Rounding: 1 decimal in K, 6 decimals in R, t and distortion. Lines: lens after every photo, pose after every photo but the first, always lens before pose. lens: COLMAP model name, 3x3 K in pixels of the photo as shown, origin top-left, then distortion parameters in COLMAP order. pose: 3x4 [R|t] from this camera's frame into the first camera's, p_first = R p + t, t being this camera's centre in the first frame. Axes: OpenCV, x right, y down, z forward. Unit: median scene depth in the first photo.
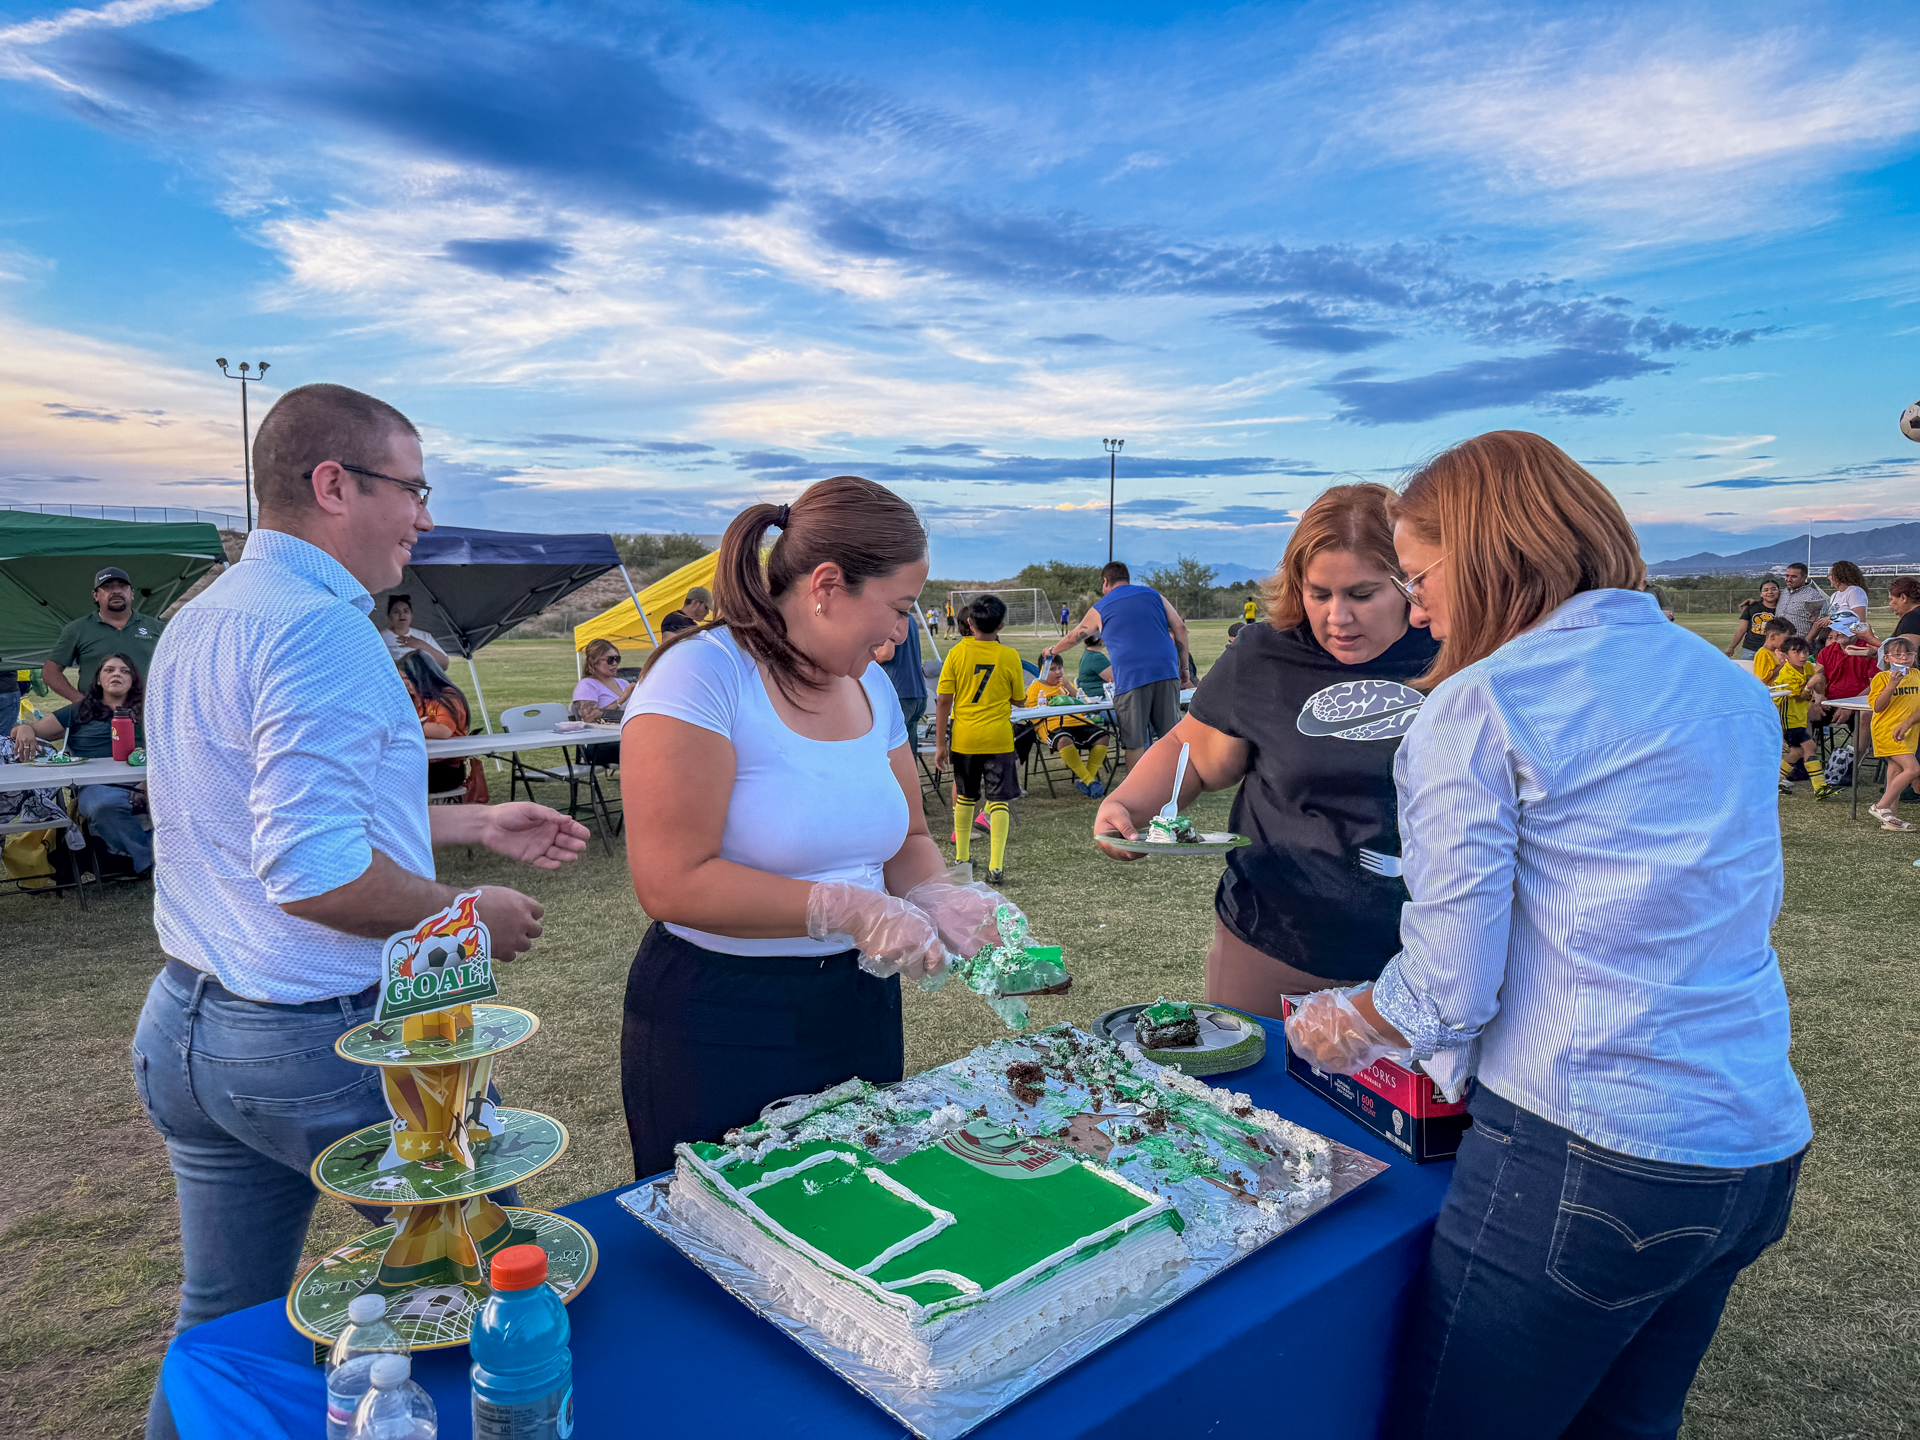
lens RADIAL K [[1372.0, 0, 957.8], [0, 1372.0, 718.0], [0, 0, 1]] dist [0.000056, -0.010921]
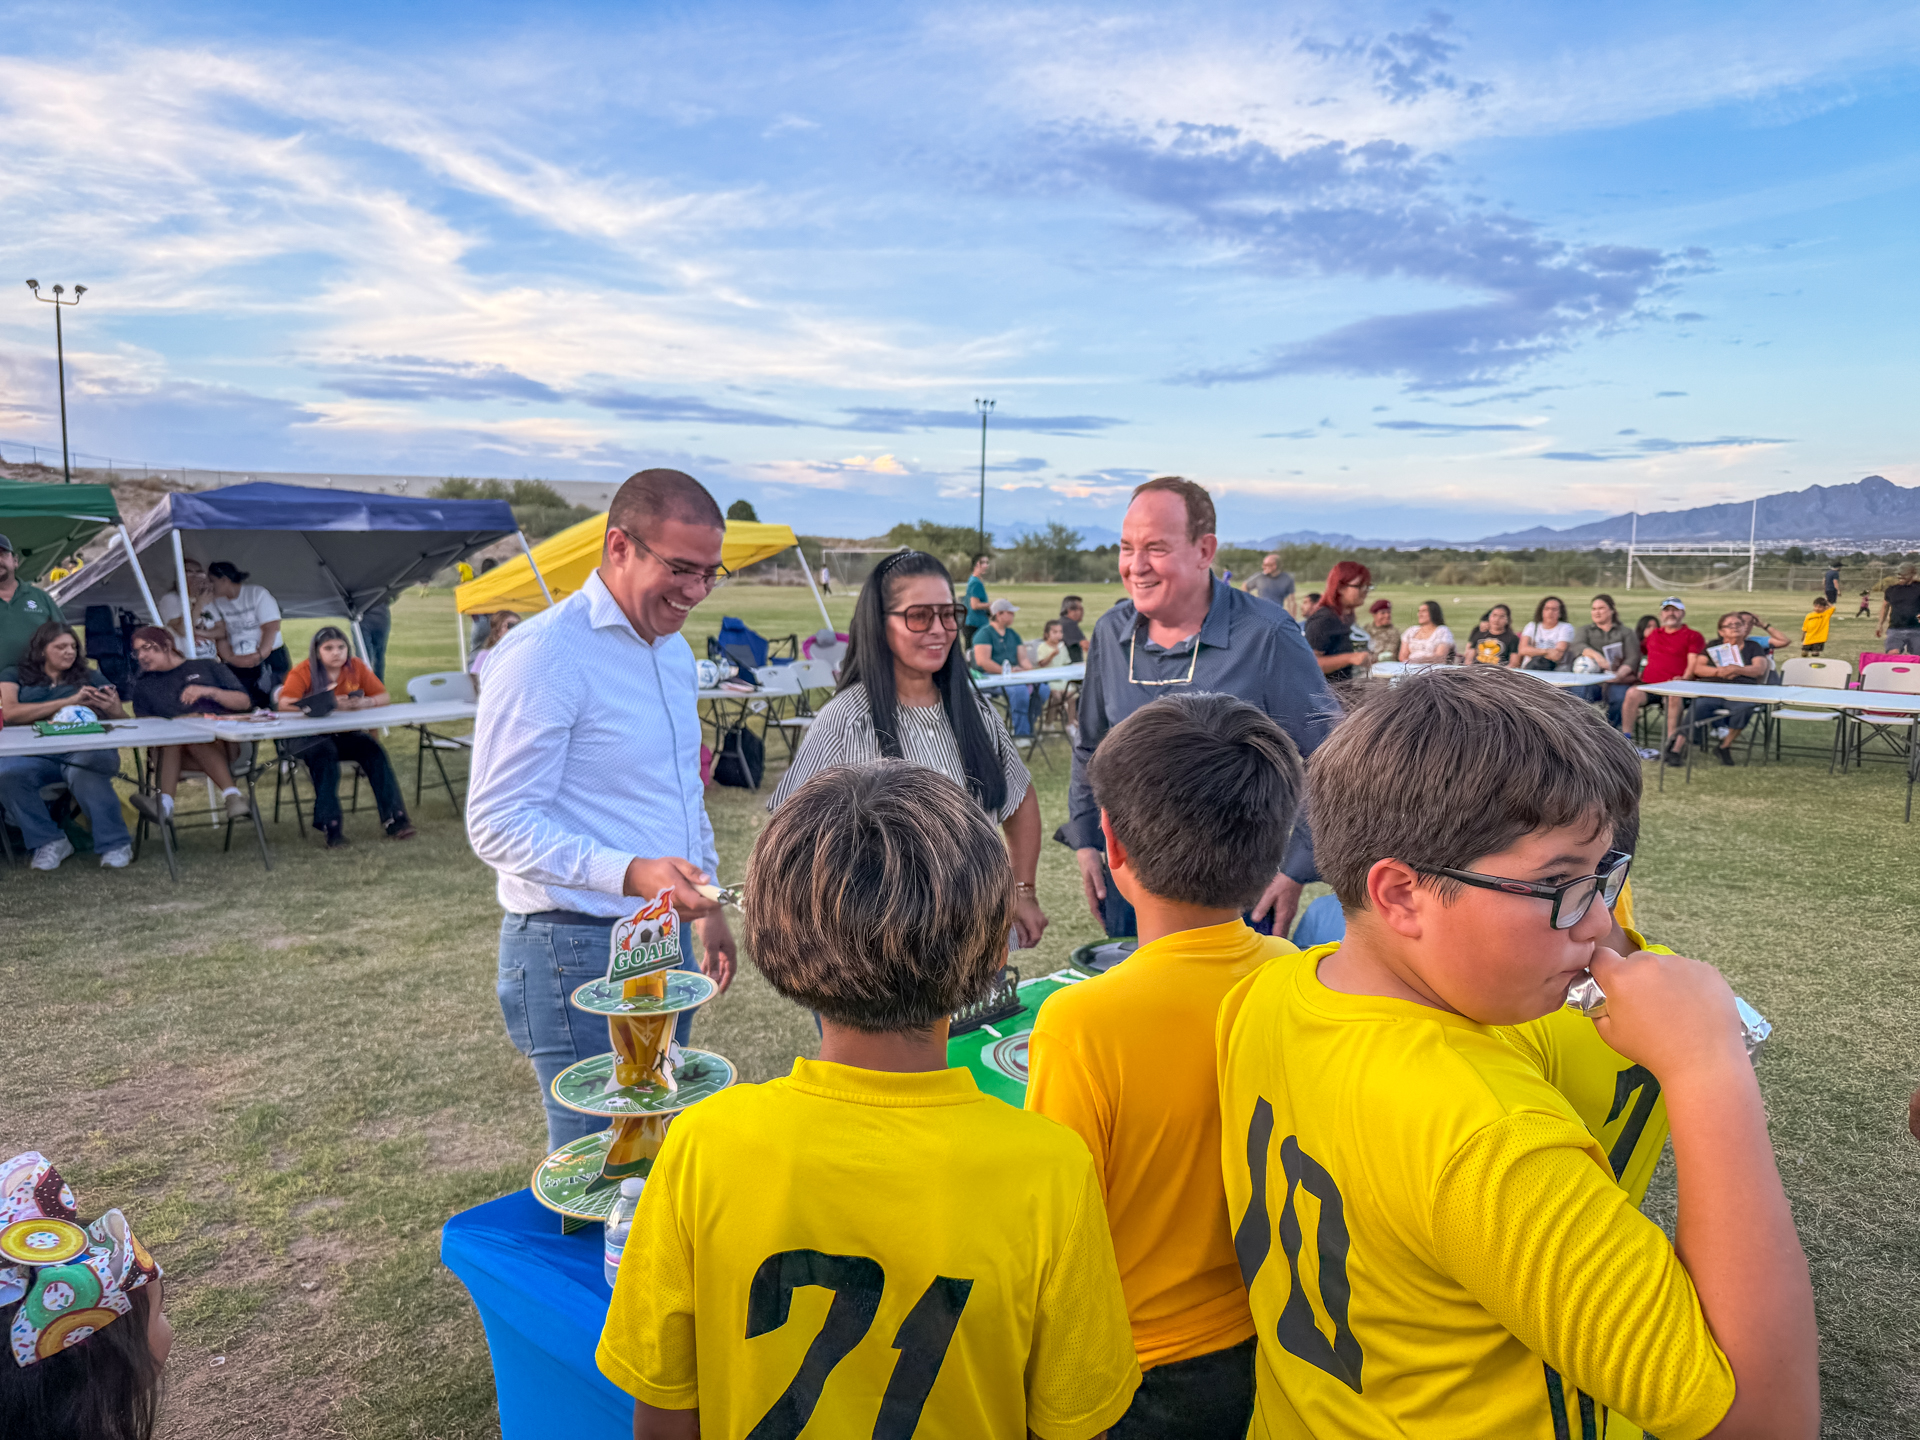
lens RADIAL K [[1378.5, 0, 980.0], [0, 1378.5, 736.3], [0, 0, 1]] dist [-0.000685, -0.016567]
pose [[0.993273, 0.007618, 0.115545, -0.053130], [-0.012677, 0.998990, 0.043111, -0.020534], [-0.115100, -0.044285, 0.992366, -0.091067]]
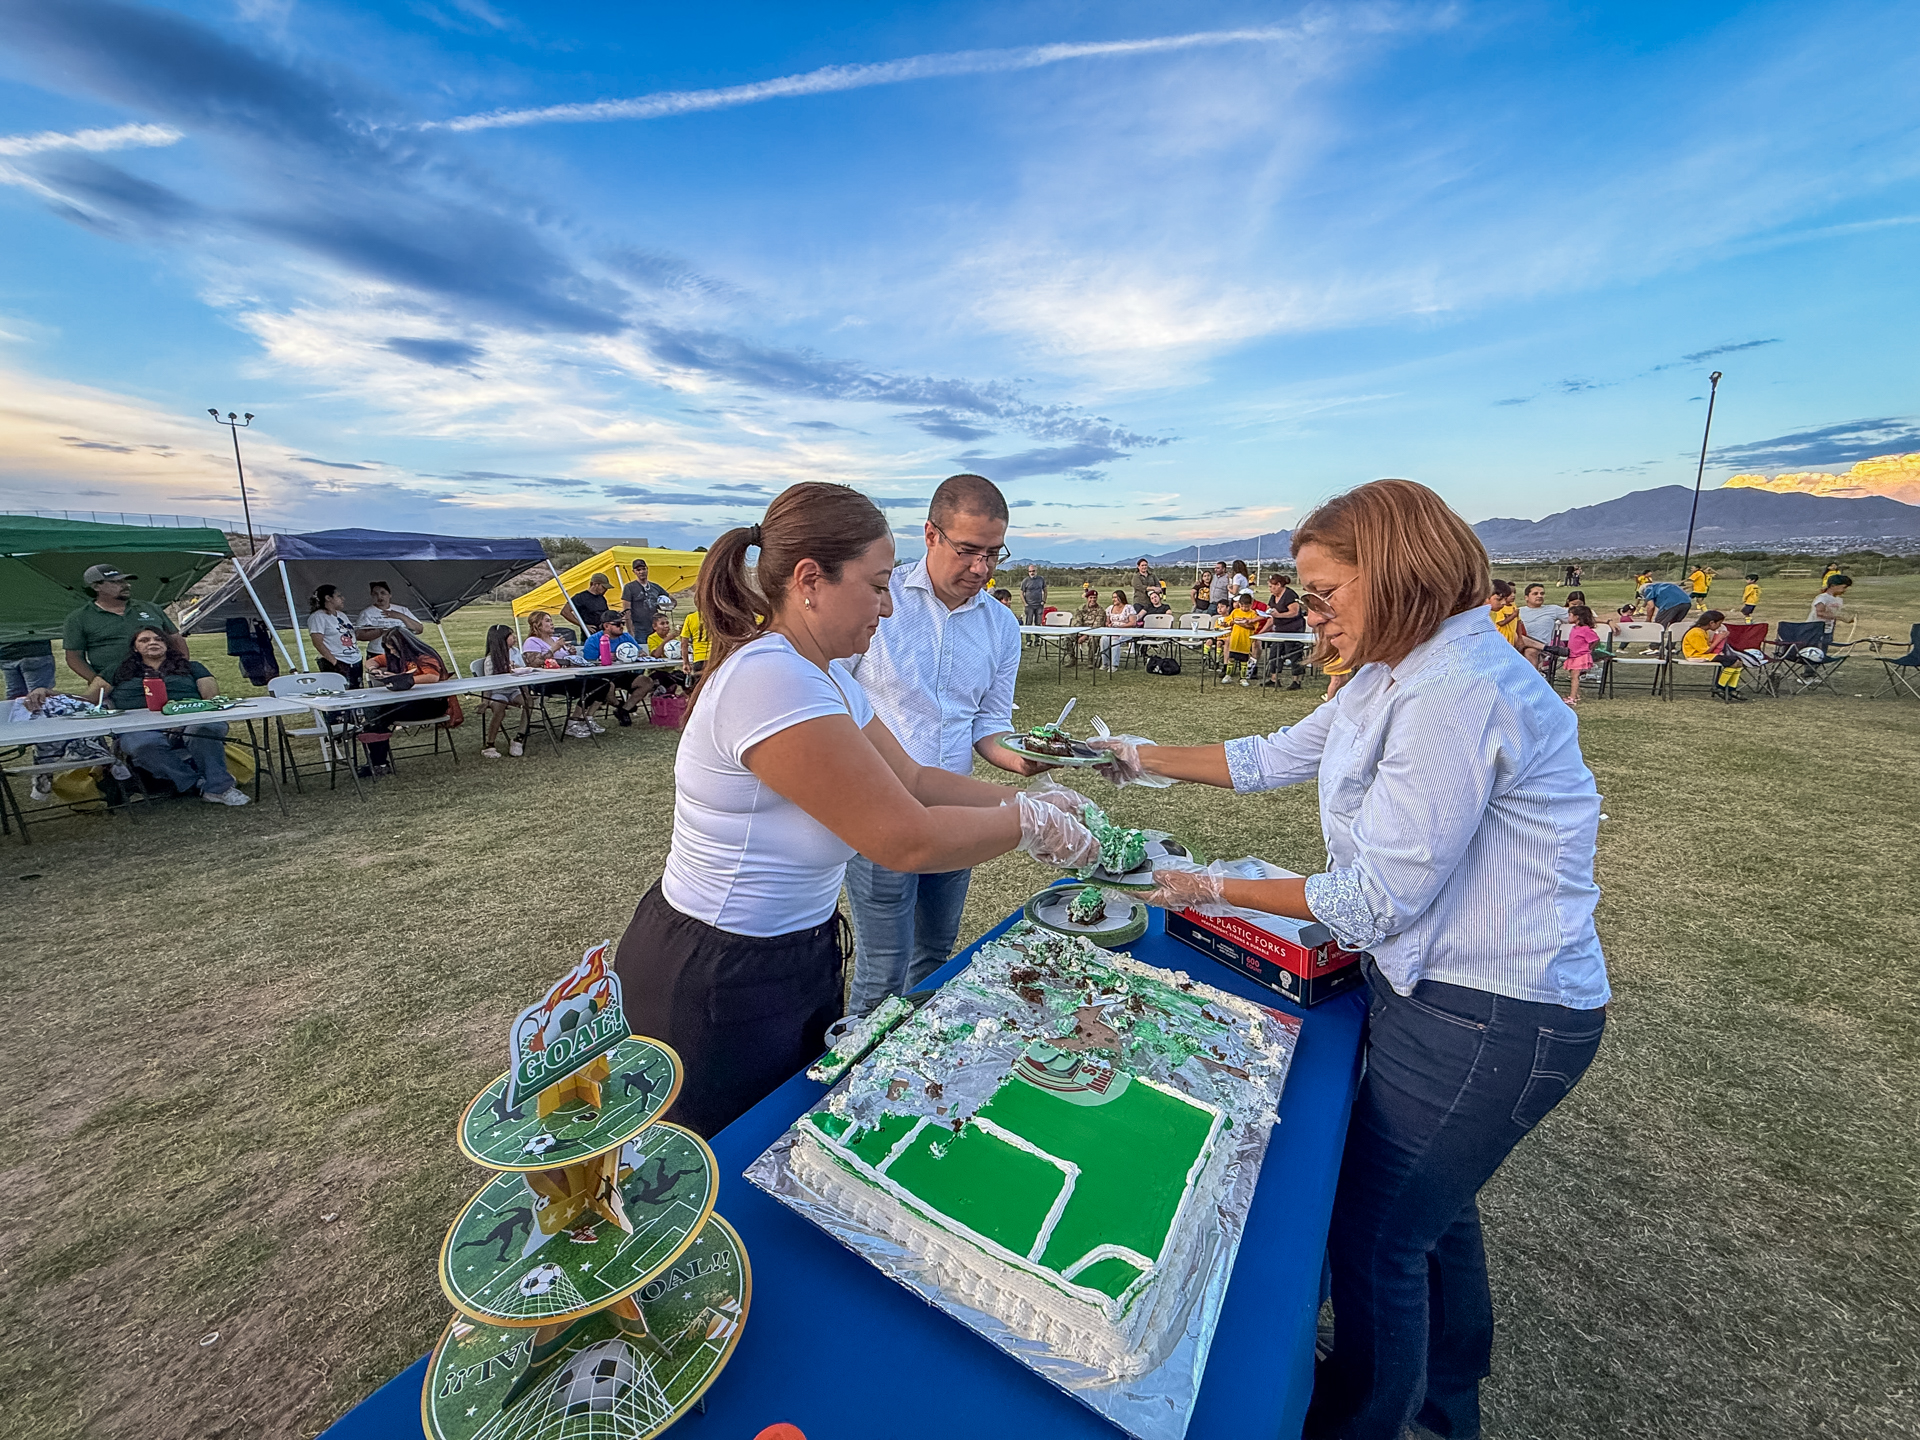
lens RADIAL K [[764.0, 0, 961.2], [0, 764.0, 715.3], [0, 0, 1]] dist [-0.004392, 0.000654]
pose [[0.965457, -0.047083, 0.256273, -0.061239], [0.023735, 0.995341, 0.093449, -0.018748], [-0.259479, -0.084138, 0.962077, 0.111804]]
